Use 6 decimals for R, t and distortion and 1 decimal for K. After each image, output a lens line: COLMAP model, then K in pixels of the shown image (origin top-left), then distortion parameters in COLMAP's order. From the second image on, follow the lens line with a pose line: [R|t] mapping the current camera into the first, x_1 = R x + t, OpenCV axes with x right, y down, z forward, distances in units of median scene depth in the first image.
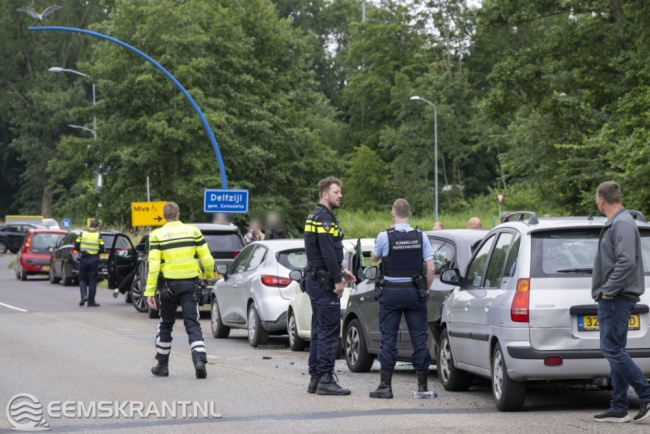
lens RADIAL K [[2326.2, 0, 368.1], [0, 2326.2, 217.2], [0, 0, 1]] dist [-0.087601, -0.835331]
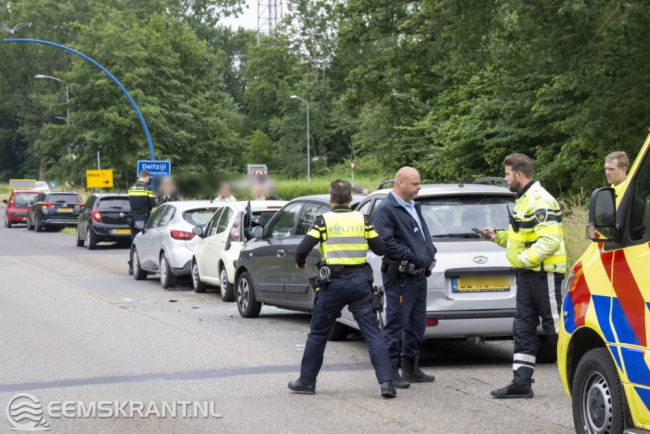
lens RADIAL K [[1452.8, 0, 325.0], [0, 1452.8, 217.0], [0, 0, 1]] dist [0.020307, 0.159322]
pose [[0.999095, -0.006935, 0.041960, 0.001564], [0.005792, 0.999610, 0.027306, -0.001165], [-0.042133, -0.027038, 0.998746, 0.105990]]
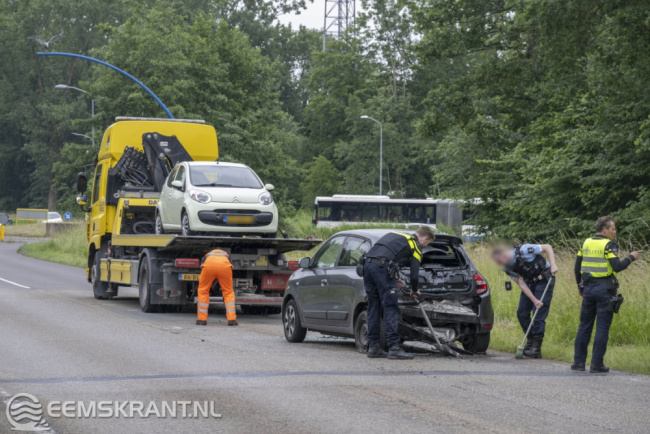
lens RADIAL K [[2006.1, 0, 325.0], [0, 2006.1, 217.0], [0, 0, 1]] dist [-0.054229, -0.014389]
pose [[0.999739, 0.022572, -0.003466, 0.005624], [-0.022571, 0.999745, 0.000354, -0.000289], [0.003473, -0.000276, 0.999994, -0.025479]]
